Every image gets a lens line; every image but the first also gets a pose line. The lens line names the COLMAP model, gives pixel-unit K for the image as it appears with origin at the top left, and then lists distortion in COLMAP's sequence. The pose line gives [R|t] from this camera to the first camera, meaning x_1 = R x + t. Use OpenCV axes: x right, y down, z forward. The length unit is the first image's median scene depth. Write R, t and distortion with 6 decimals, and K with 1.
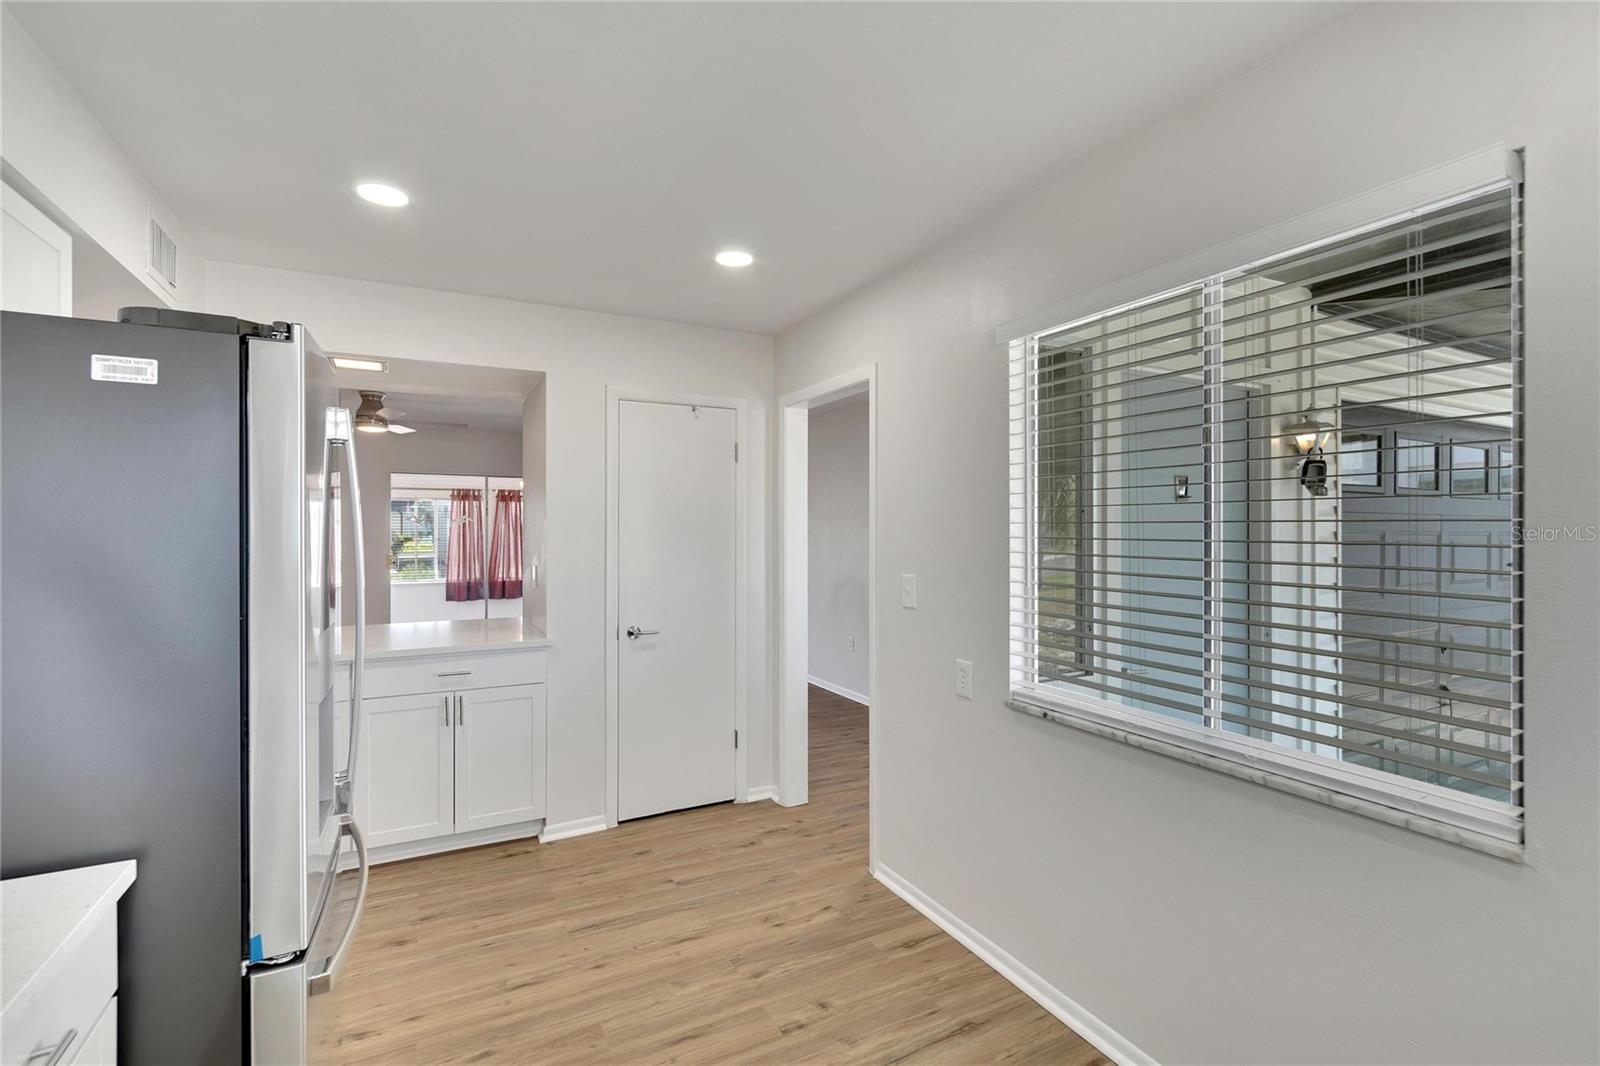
lens RADIAL K [[708.2, 0, 796.9], [0, 708.2, 528.7], [0, 0, 1]] dist [-0.009852, 0.003405]
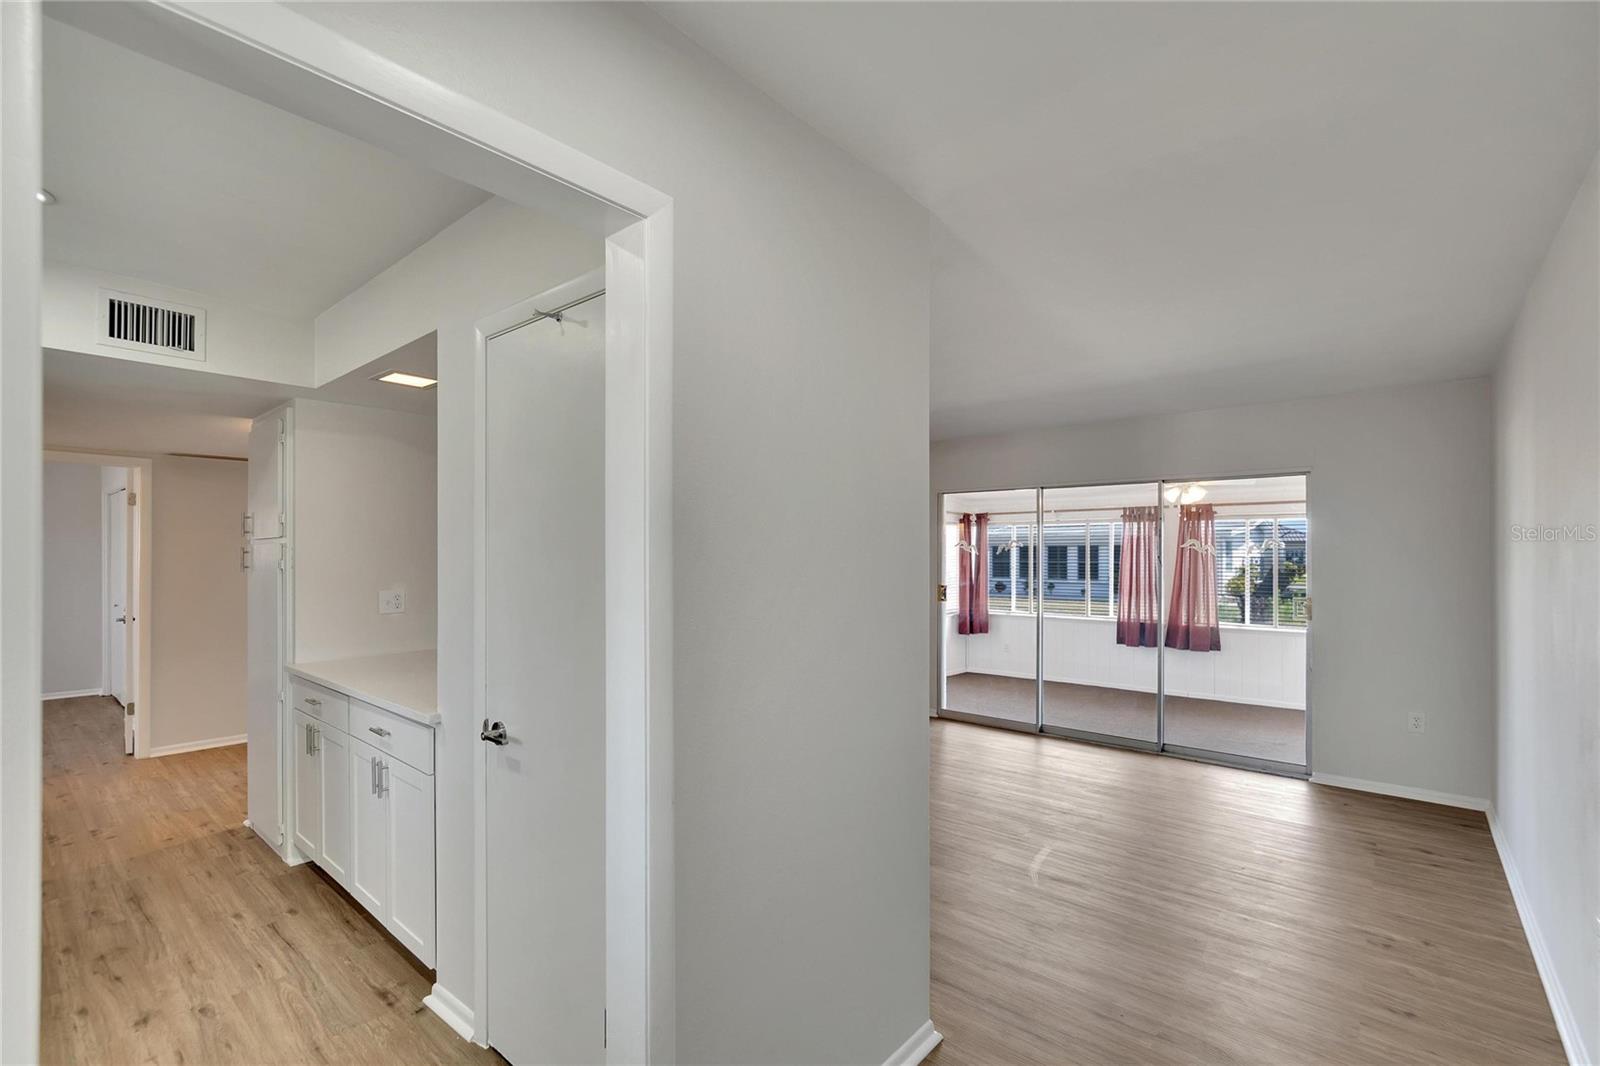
lens RADIAL K [[708.2, 0, 798.8], [0, 708.2, 552.3], [0, 0, 1]] dist [-0.009852, 0.003405]
pose [[0.372170, -0.002483, -0.928161, 0.441794], [-0.003183, 0.999987, -0.003952, -0.000811], [0.928159, 0.004425, 0.372157, 1.118666]]
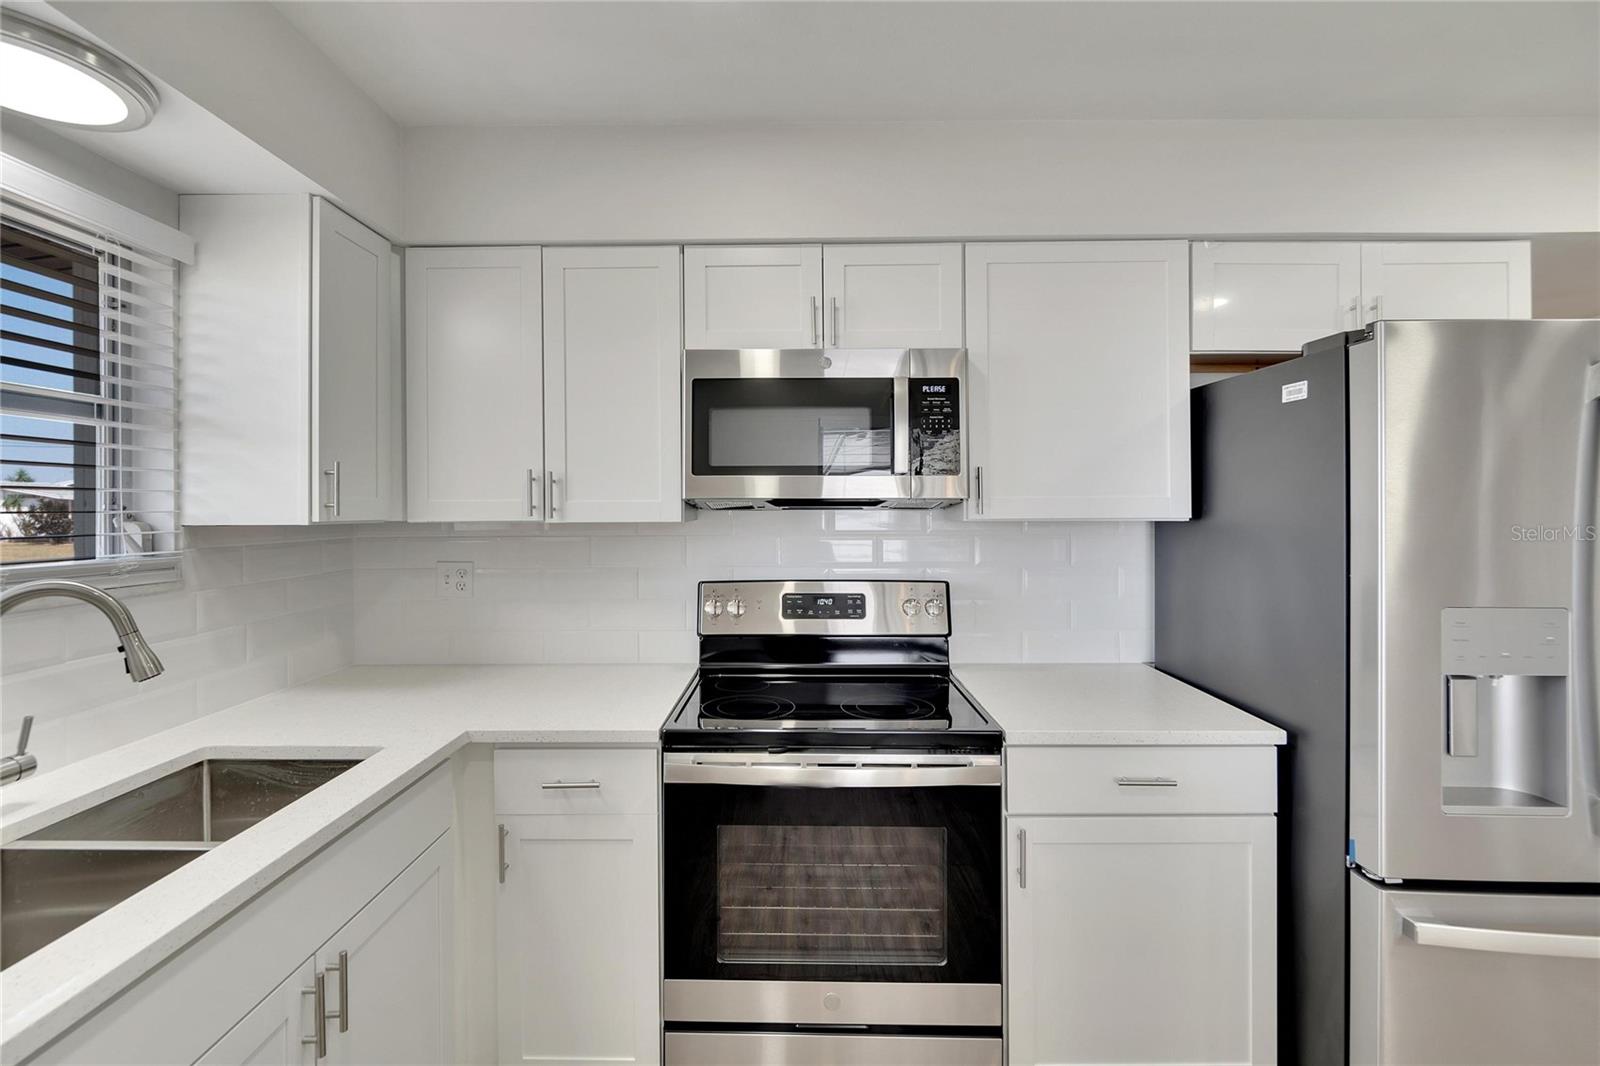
lens RADIAL K [[708.2, 0, 789.8], [0, 708.2, 507.8], [0, 0, 1]] dist [-0.009852, 0.003405]
pose [[-0.487258, 0.003879, -0.873249, 0.282736], [0.002368, 0.999992, 0.003121, 0.001485], [0.873255, -0.000547, -0.487264, 0.278135]]
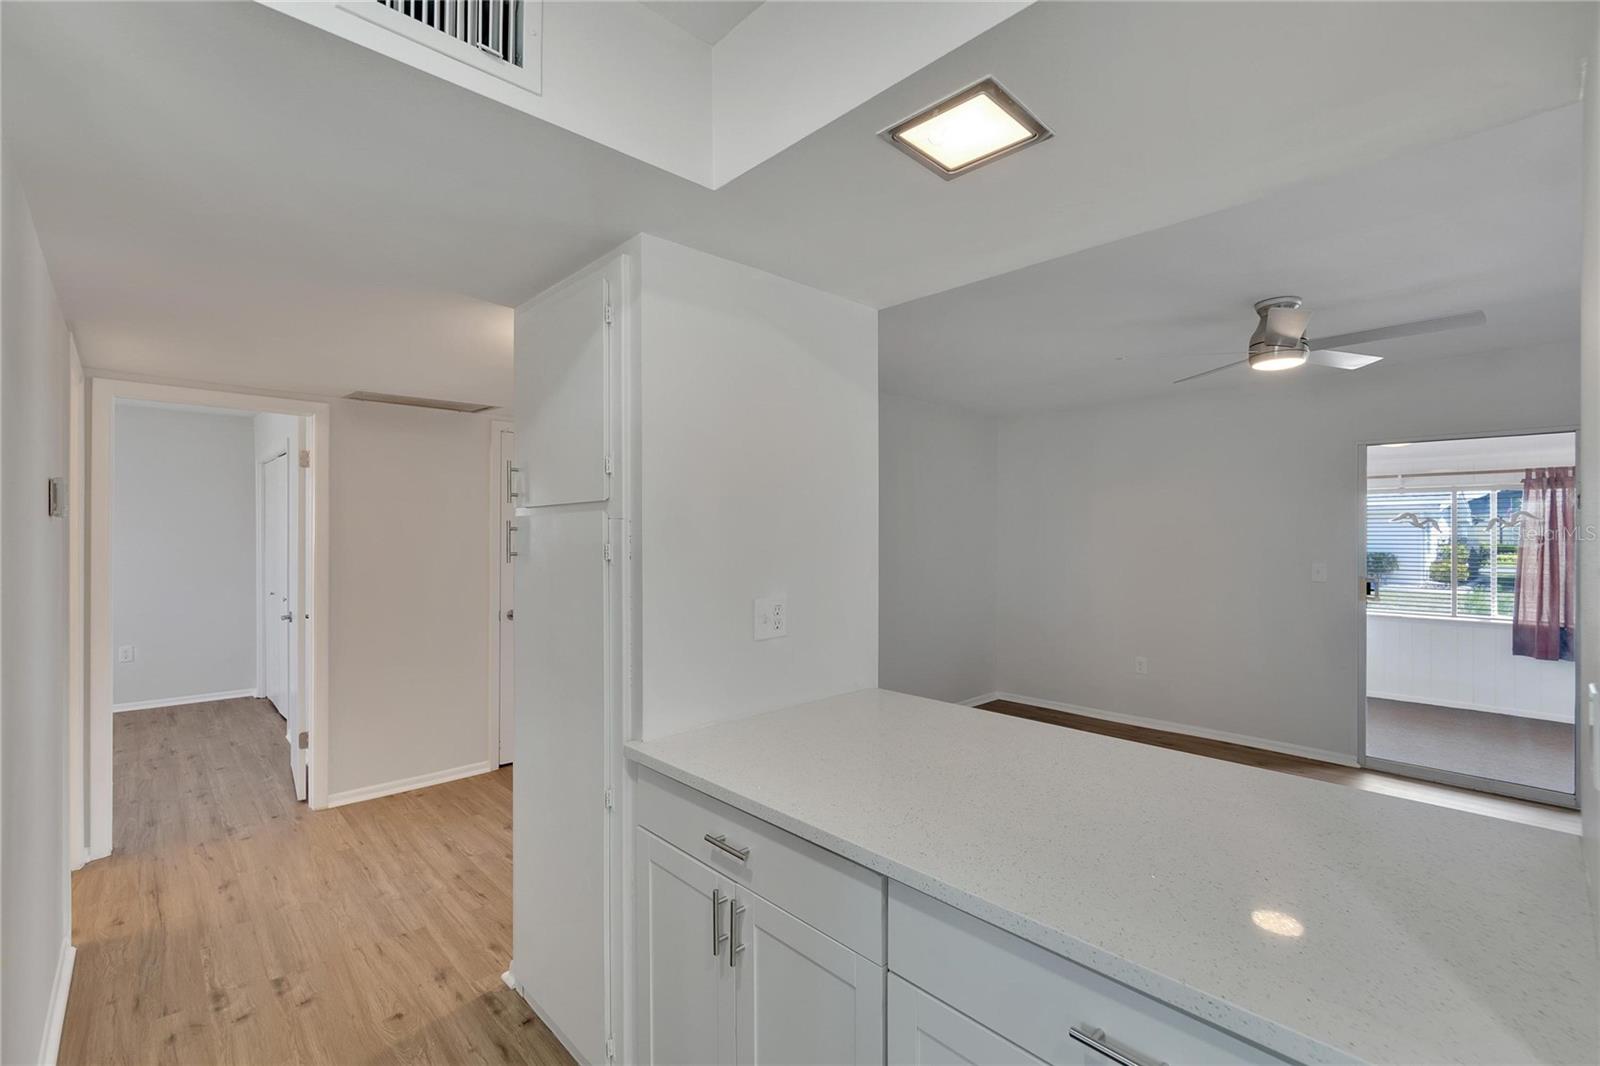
lens RADIAL K [[708.2, 0, 788.1], [0, 708.2, 534.4], [0, 0, 1]] dist [-0.009852, 0.003405]
pose [[0.261320, 0.001637, -0.965251, -0.247687], [-0.002893, 0.999995, 0.000913, 0.001014], [0.965248, 0.002553, 0.261323, 0.782766]]
